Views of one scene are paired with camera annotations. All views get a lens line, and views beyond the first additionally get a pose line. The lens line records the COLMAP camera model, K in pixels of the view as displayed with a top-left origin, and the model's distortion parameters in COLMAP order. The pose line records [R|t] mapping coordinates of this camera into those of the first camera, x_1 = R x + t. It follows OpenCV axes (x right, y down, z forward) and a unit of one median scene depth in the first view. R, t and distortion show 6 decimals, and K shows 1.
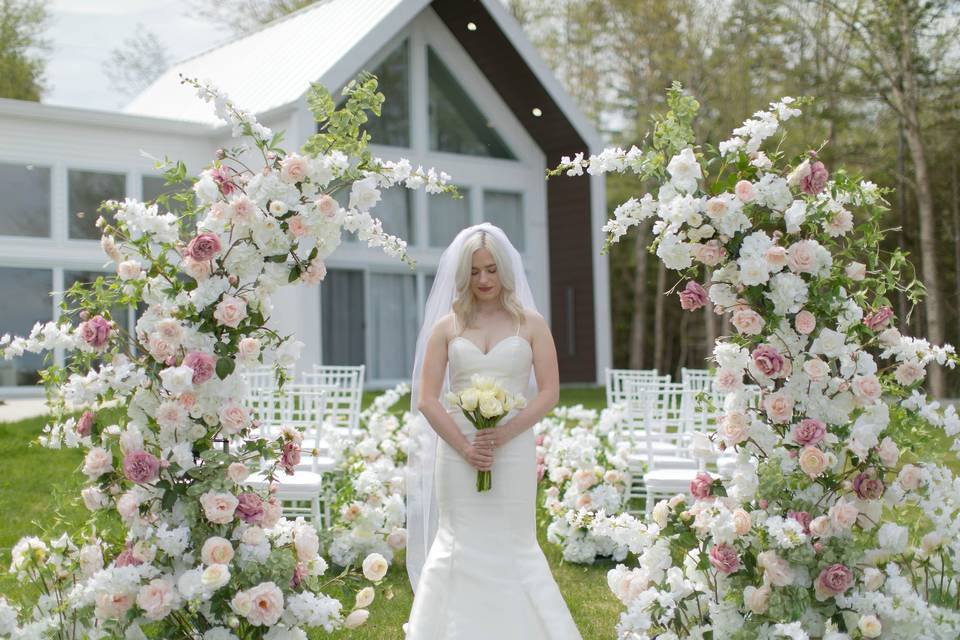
lens RADIAL K [[1361.6, 0, 480.0], [0, 1361.6, 320.0], [0, 0, 1]] dist [0.014959, -0.053273]
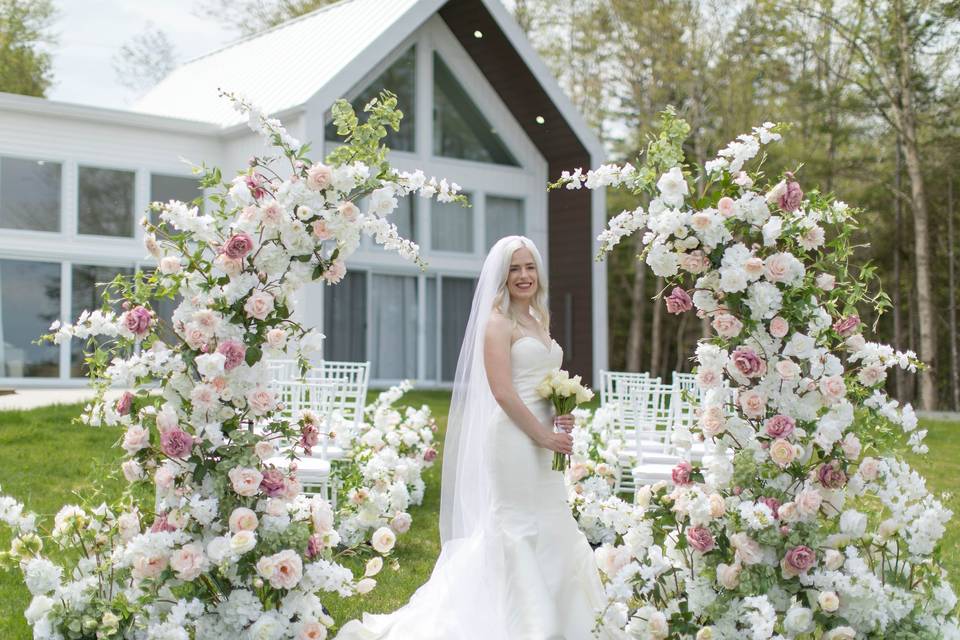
lens RADIAL K [[1361.6, 0, 480.0], [0, 1361.6, 320.0], [0, 0, 1]] dist [0.014959, -0.053273]
pose [[0.999722, 0.023548, 0.001243, -0.005047], [-0.023545, 0.999718, -0.002947, 0.004869], [-0.001312, 0.002917, 0.999995, -0.103144]]
